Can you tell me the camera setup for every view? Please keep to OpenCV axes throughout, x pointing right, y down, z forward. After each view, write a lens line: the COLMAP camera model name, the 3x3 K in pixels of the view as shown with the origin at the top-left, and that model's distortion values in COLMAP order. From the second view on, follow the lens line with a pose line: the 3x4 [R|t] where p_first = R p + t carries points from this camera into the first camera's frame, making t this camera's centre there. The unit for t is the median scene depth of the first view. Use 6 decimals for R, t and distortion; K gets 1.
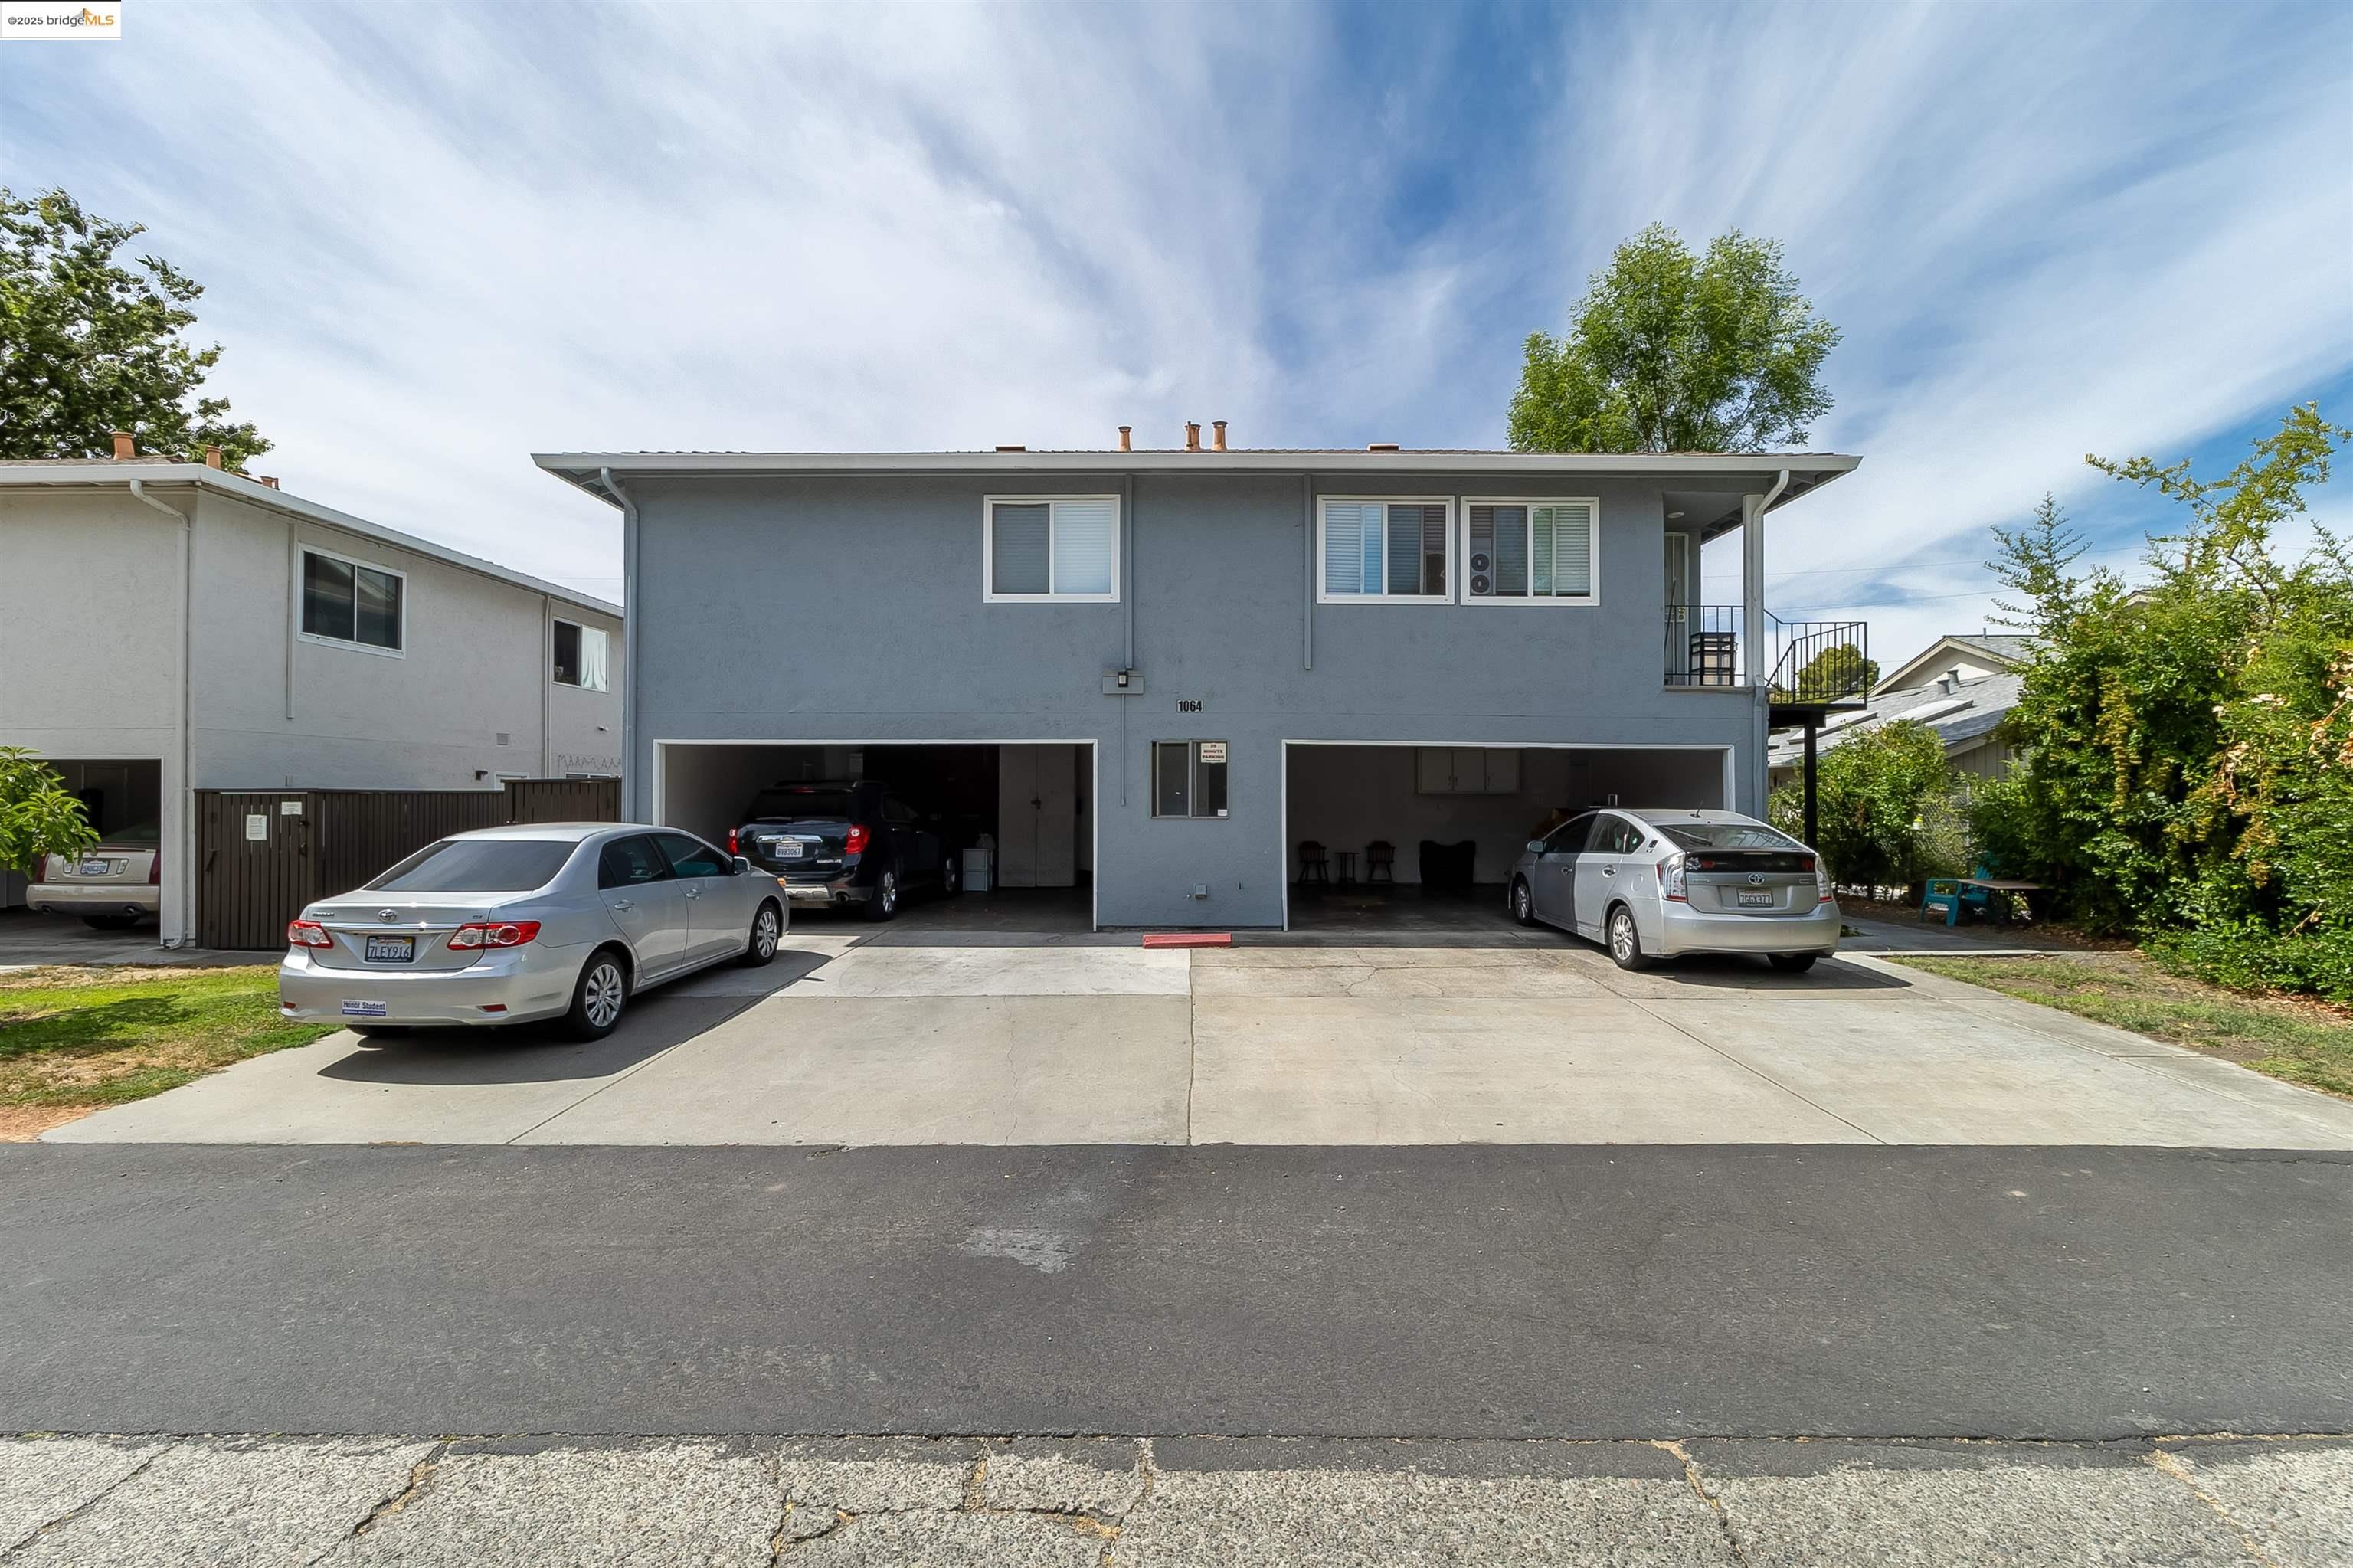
lens RADIAL K [[1103.0, 0, 1178.7], [0, 1103.0, 790.8], [0, 0, 1]] dist [0.006368, -0.000014]
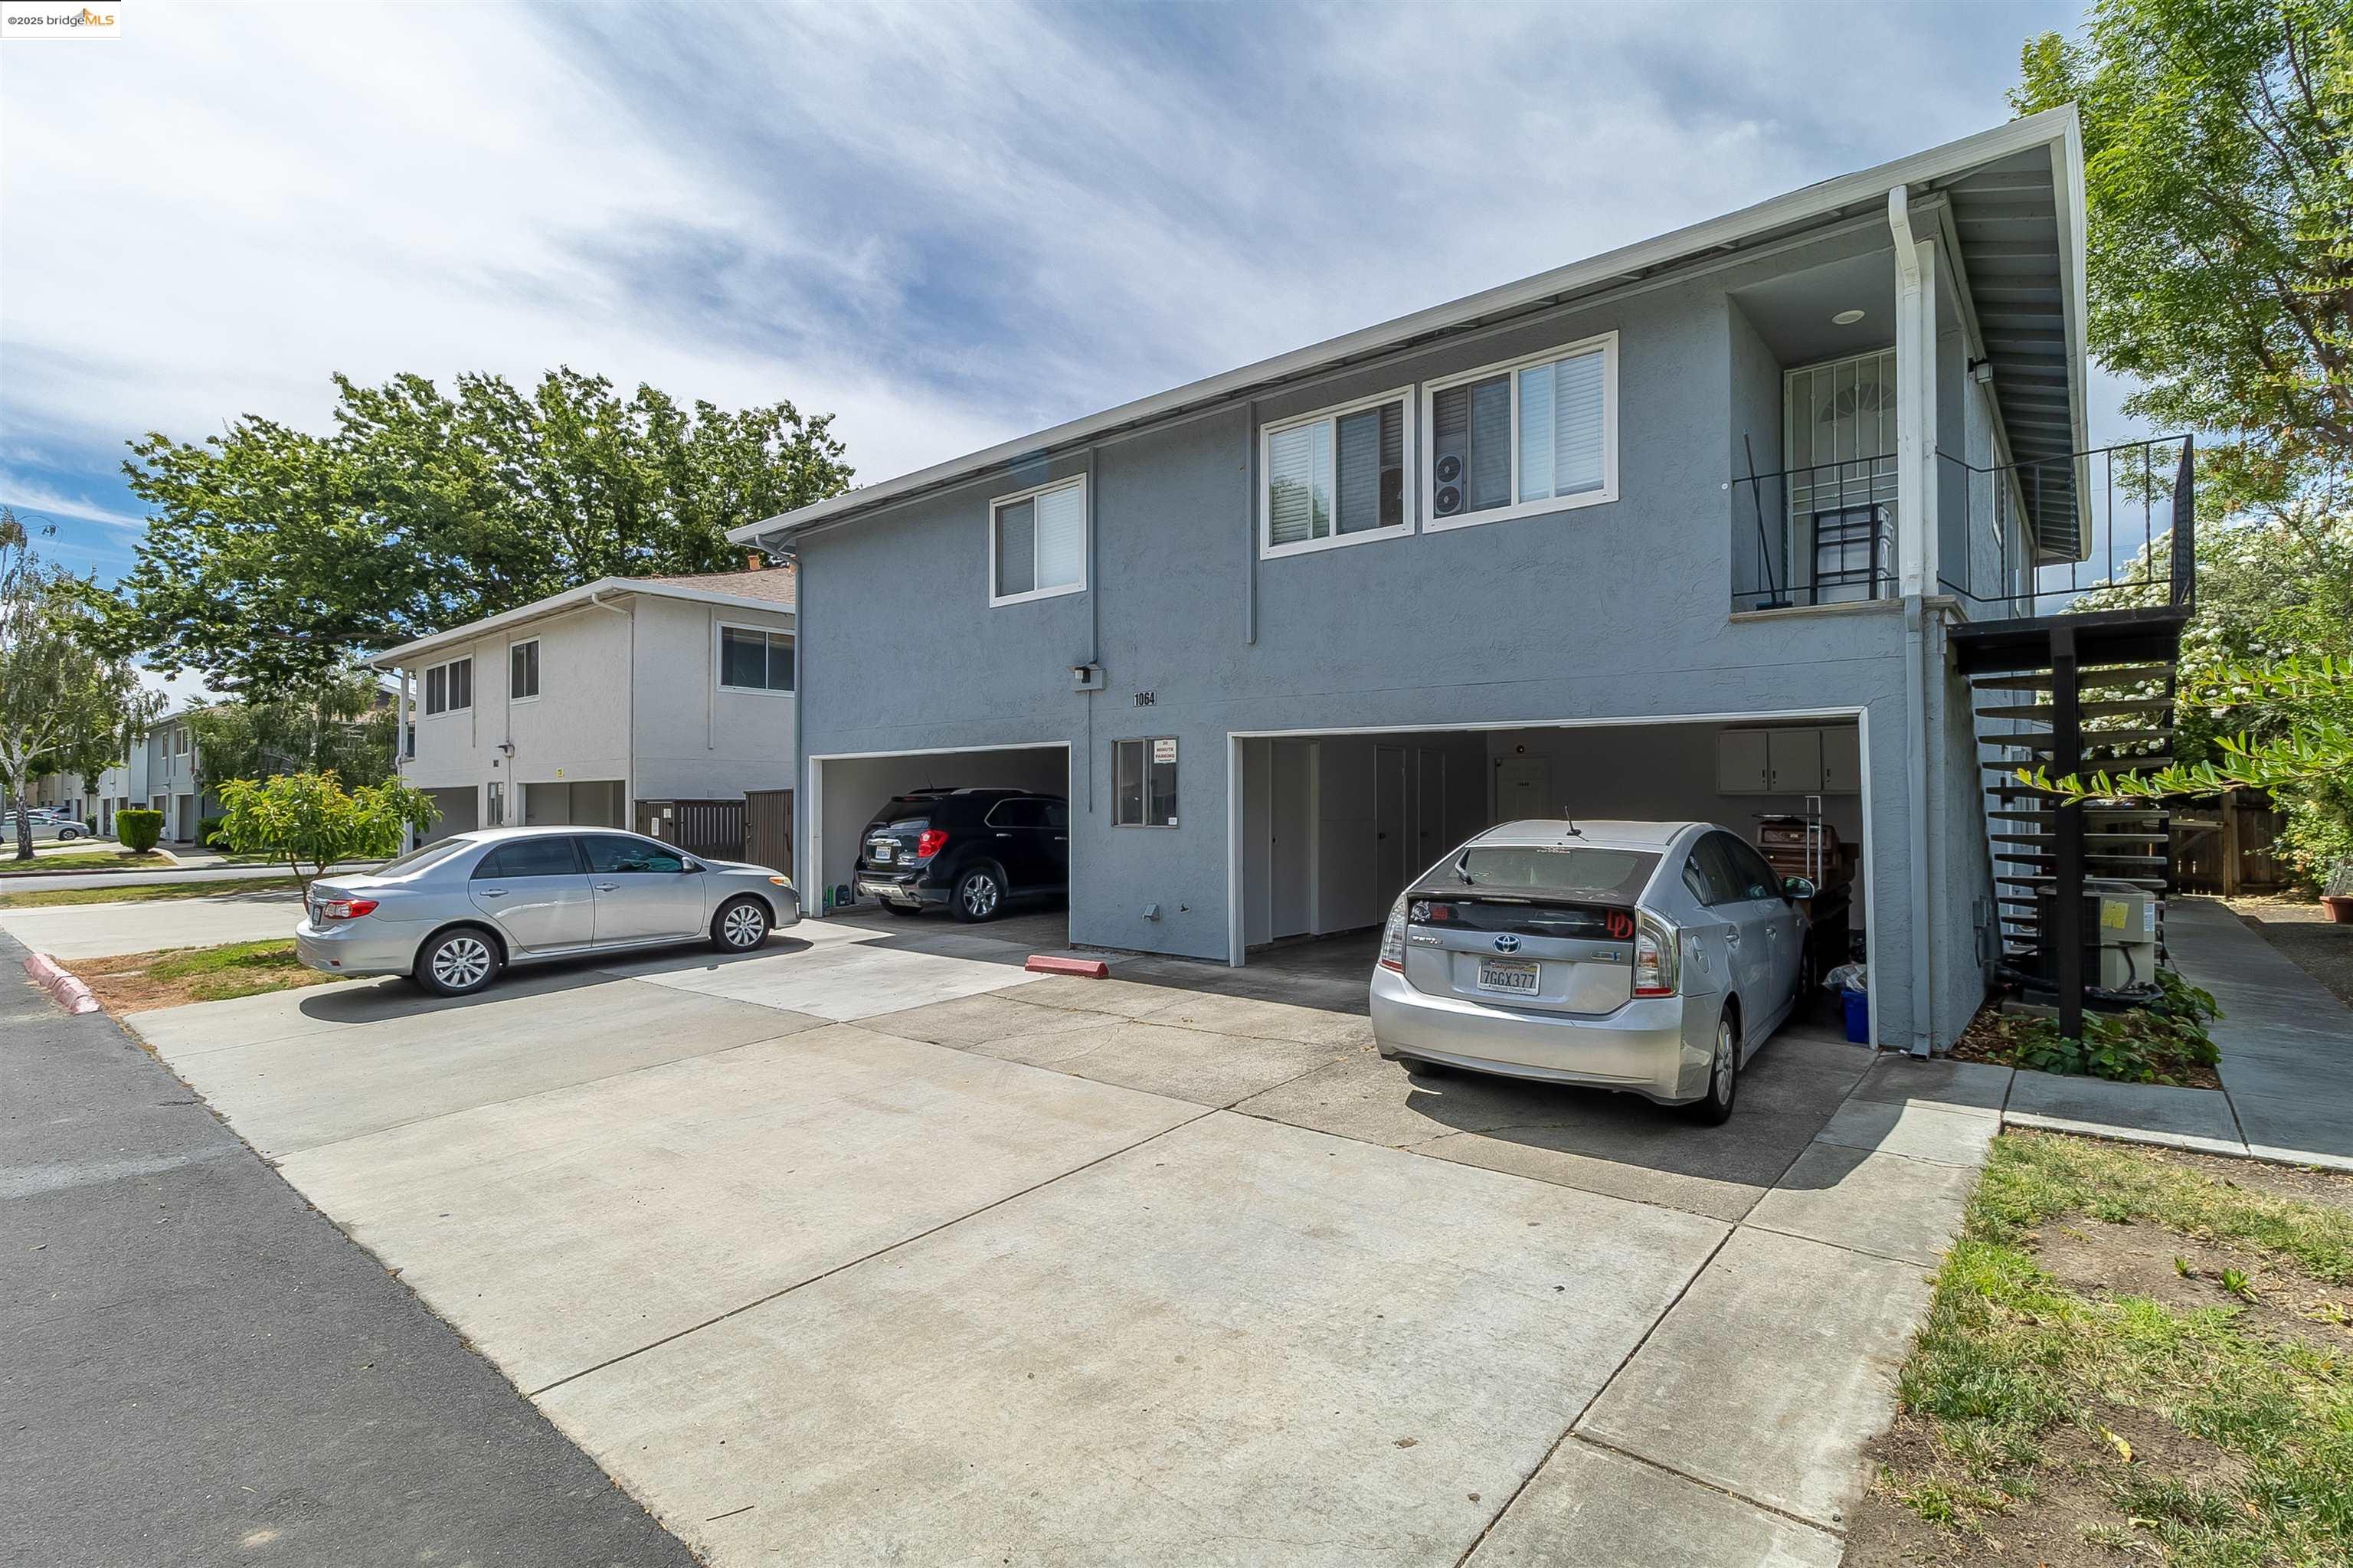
lens RADIAL K [[1103.0, 0, 1172.2], [0, 1103.0, 782.0], [0, 0, 1]] dist [0.006368, -0.000014]
pose [[0.763155, -0.015866, -0.646021, 0.590743], [0.010589, 0.999871, -0.012047, -0.000232], [0.646129, 0.002353, 0.763225, 0.347481]]
